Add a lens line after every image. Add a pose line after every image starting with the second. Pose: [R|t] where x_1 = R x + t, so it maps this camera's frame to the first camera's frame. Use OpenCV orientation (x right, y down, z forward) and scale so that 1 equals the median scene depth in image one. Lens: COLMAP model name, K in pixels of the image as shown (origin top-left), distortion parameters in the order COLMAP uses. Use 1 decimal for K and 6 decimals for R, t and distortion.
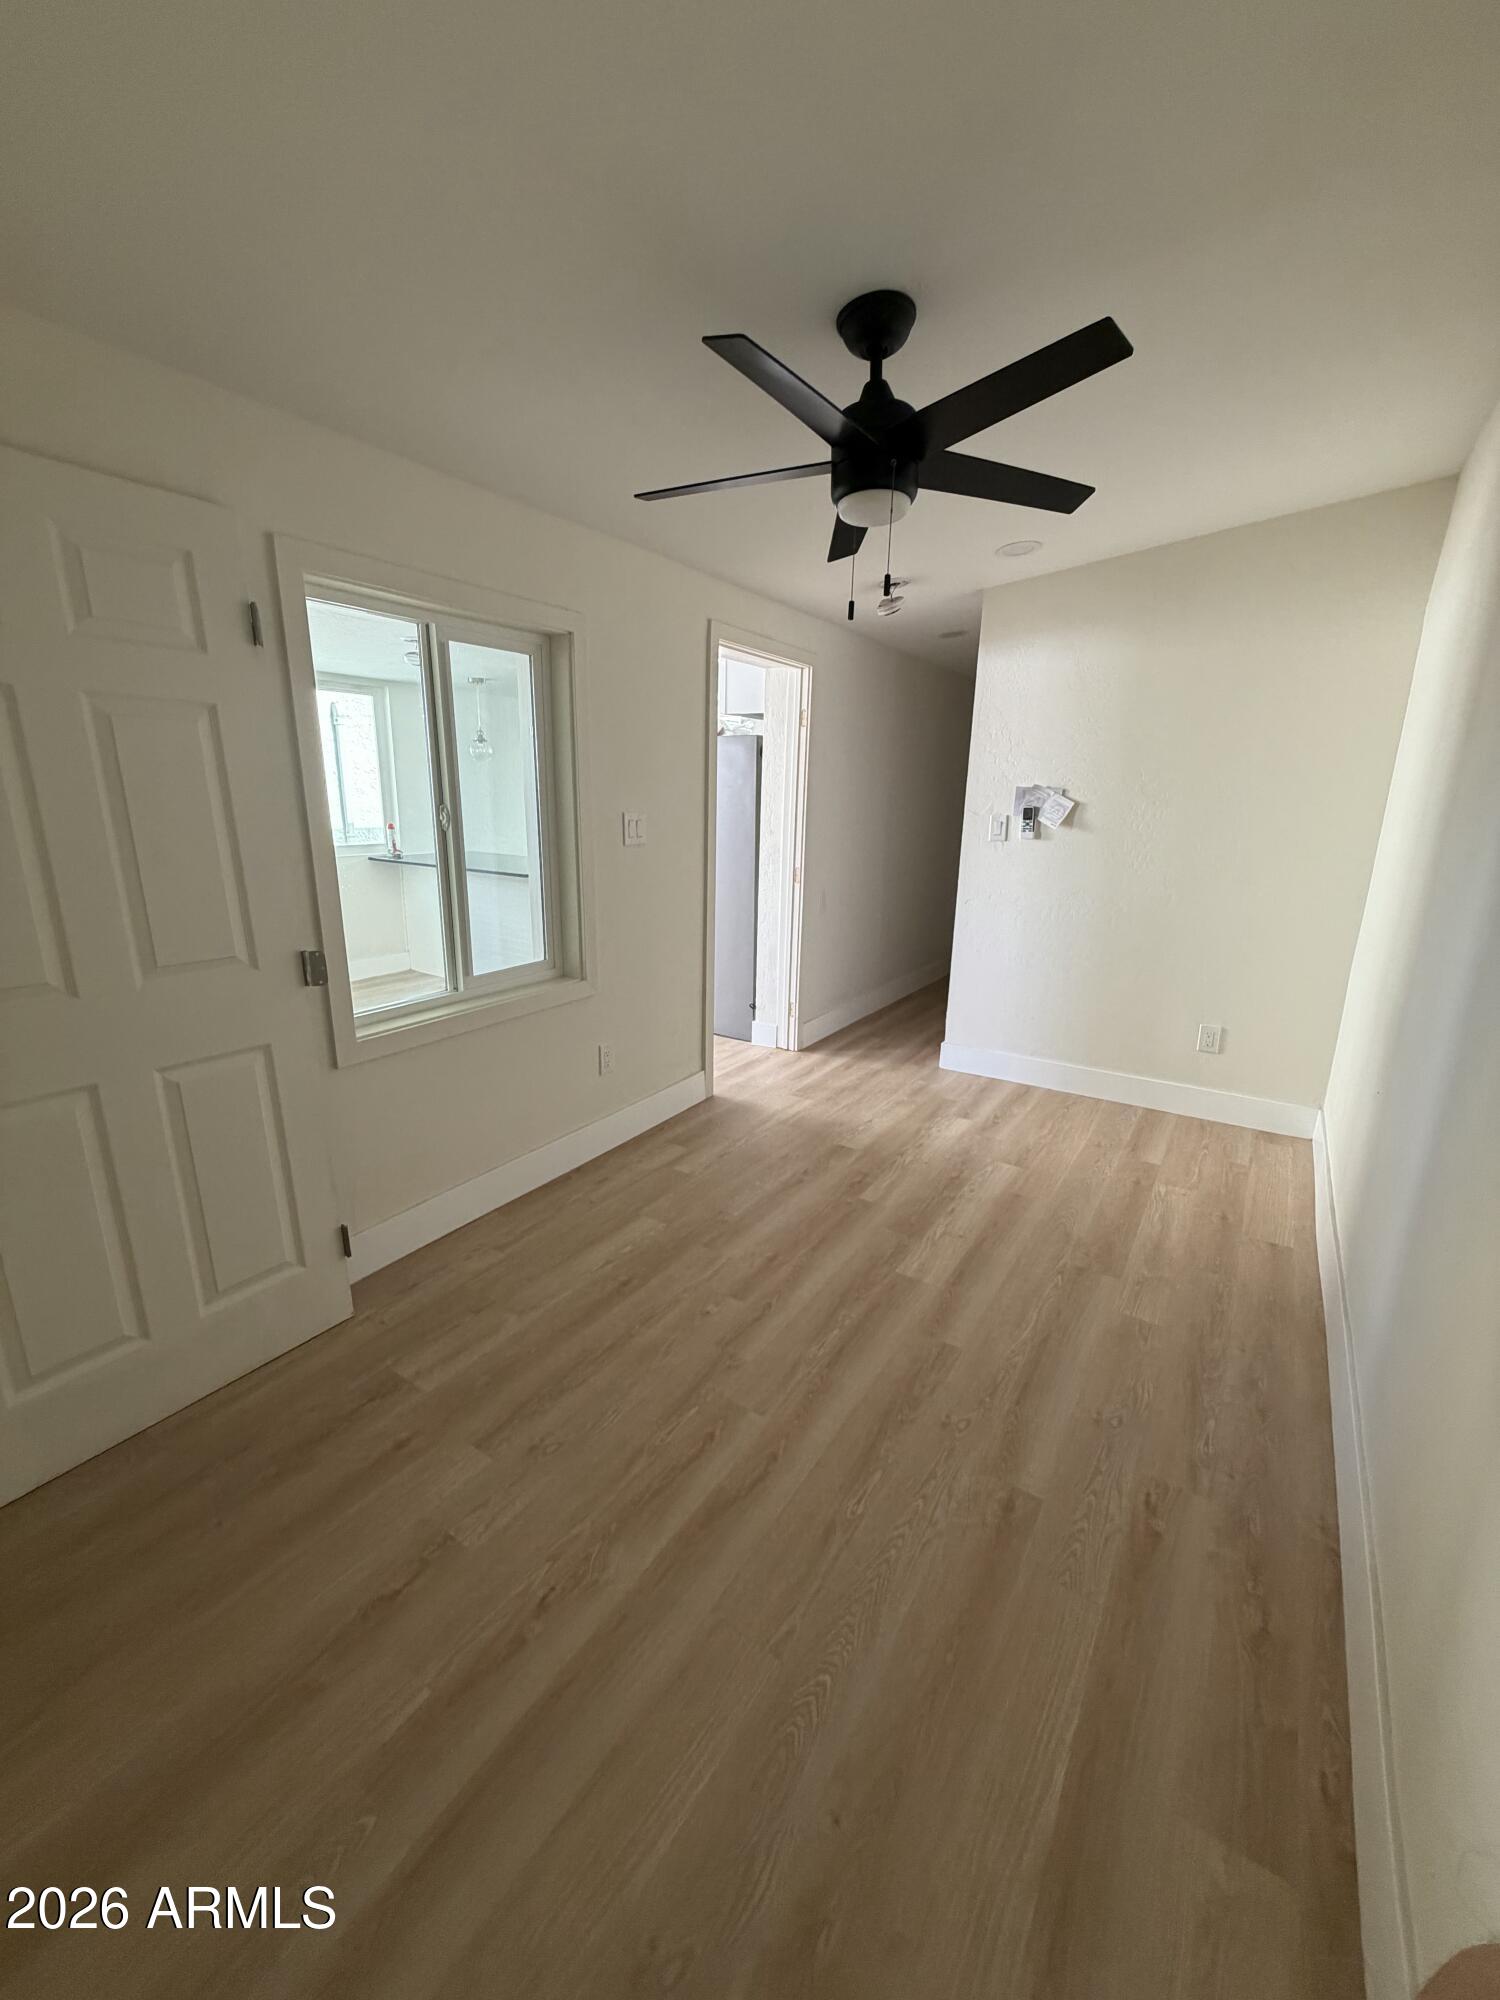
lens RADIAL K [[797.2, 0, 748.2], [0, 797.2, 993.8], [0, 0, 1]] dist [0.000352, -0.000059]
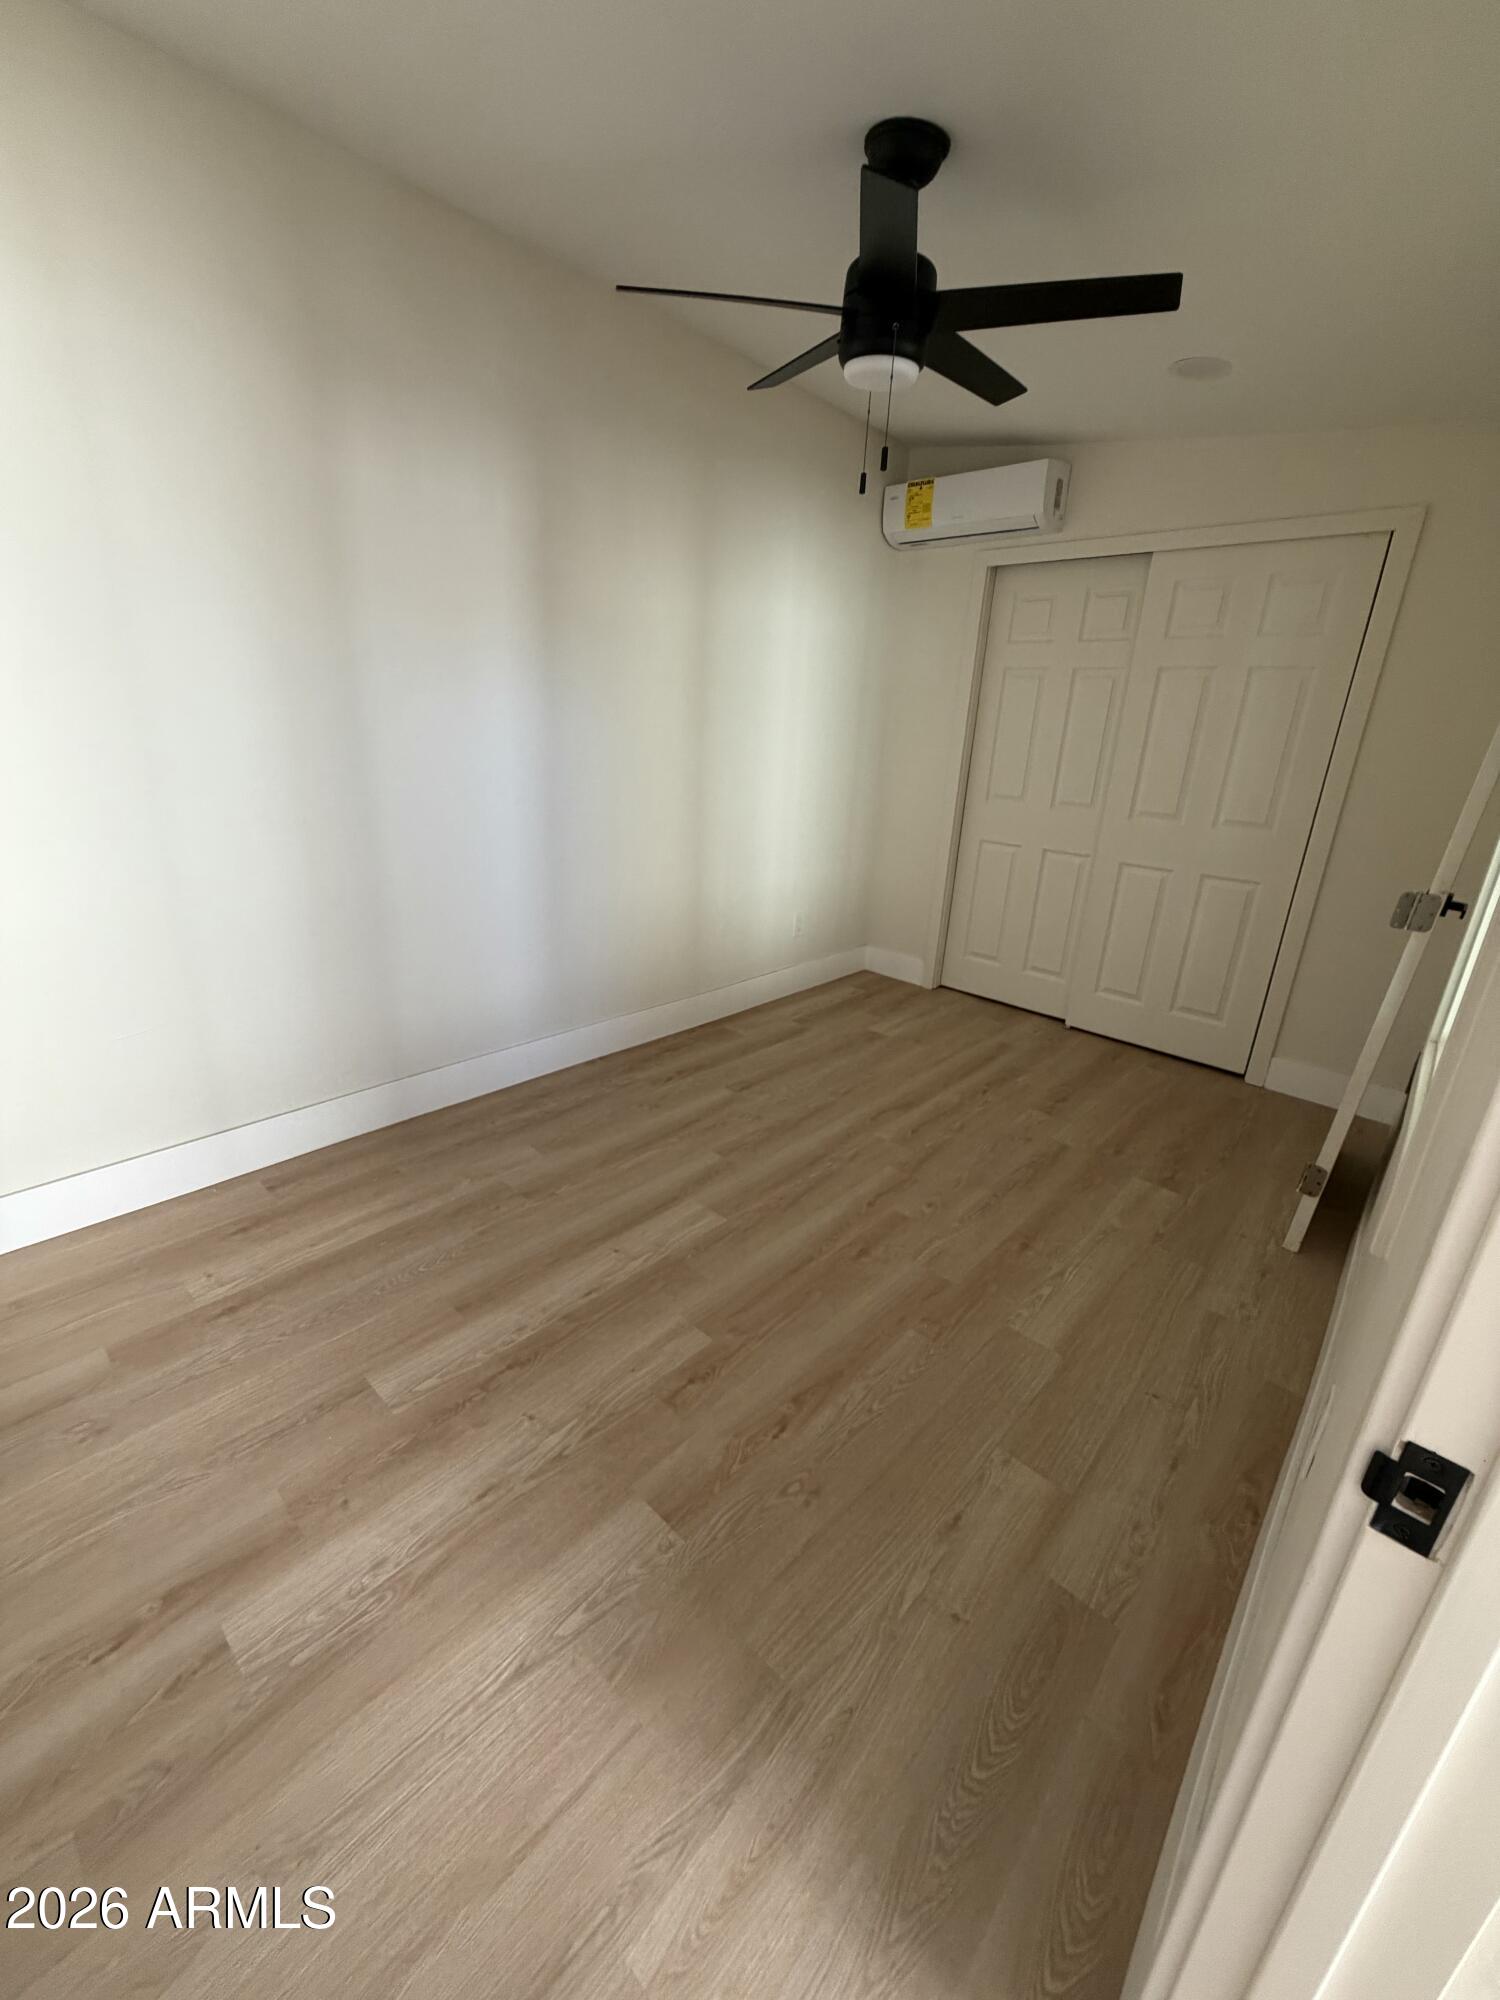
lens RADIAL K [[797.2, 0, 748.2], [0, 797.2, 993.8], [0, 0, 1]] dist [0.000352, -0.000059]
pose [[-0.985234, -0.116940, 0.125058, 0.076344], [-0.029371, 0.835025, 0.549428, -0.360695], [-0.168677, 0.537642, -0.826129, 1.585601]]
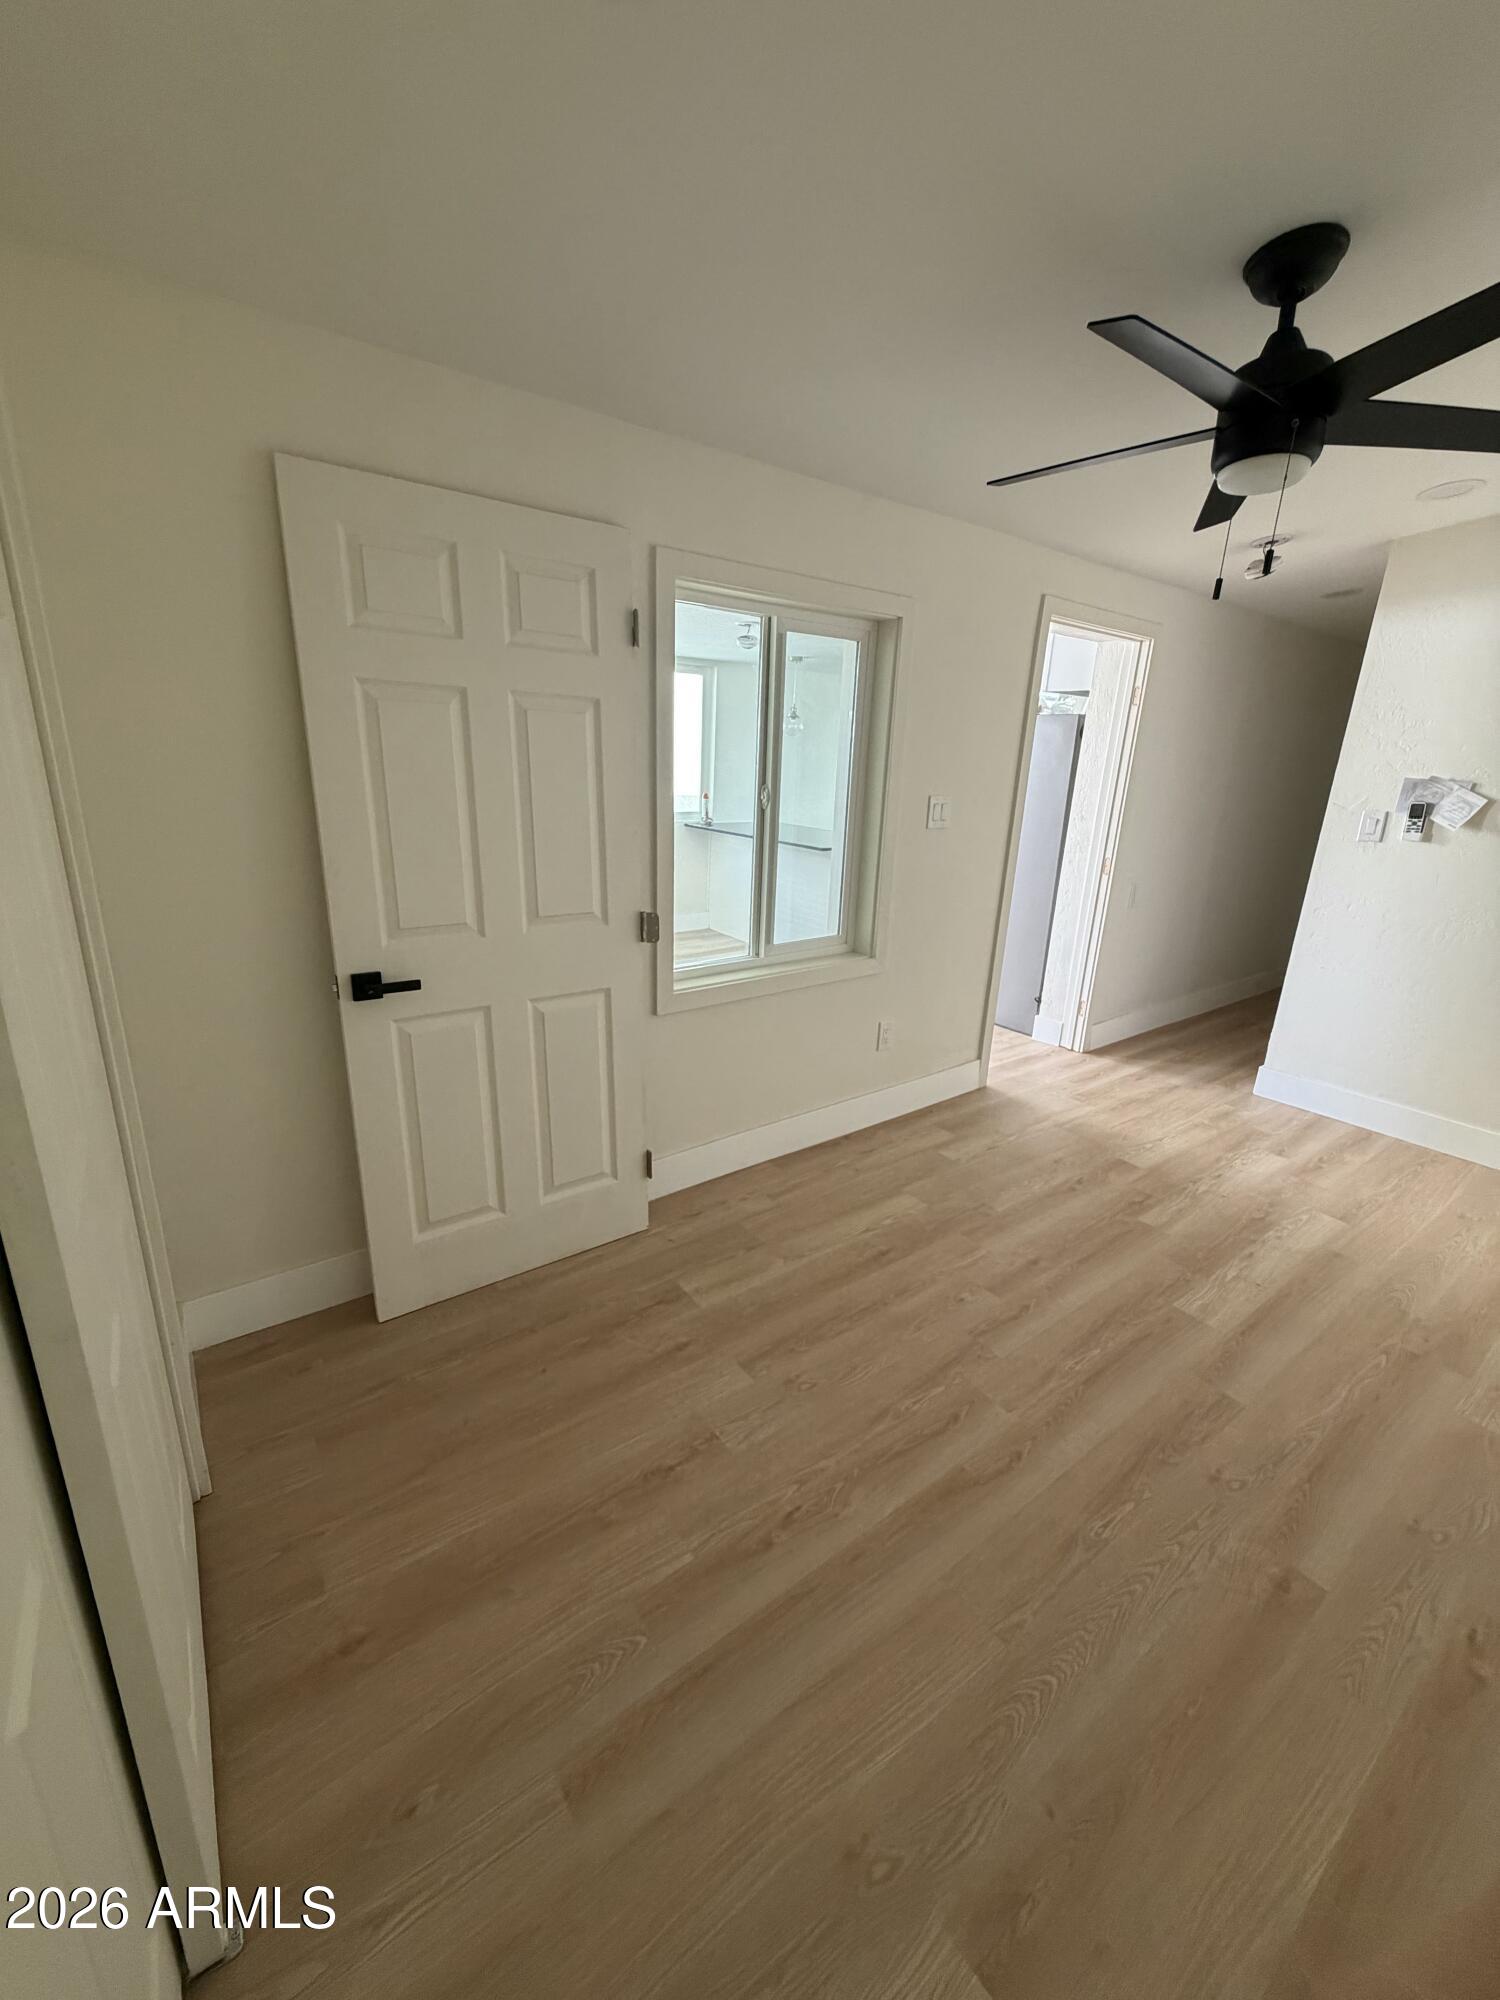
lens RADIAL K [[797.2, 0, 748.2], [0, 797.2, 993.8], [0, 0, 1]] dist [0.000352, -0.000059]
pose [[0.938251, 0.115082, -0.326254, -0.018499], [-0.103958, 0.993253, 0.051392, -0.008711], [0.329967, -0.014302, 0.943884, -0.035876]]
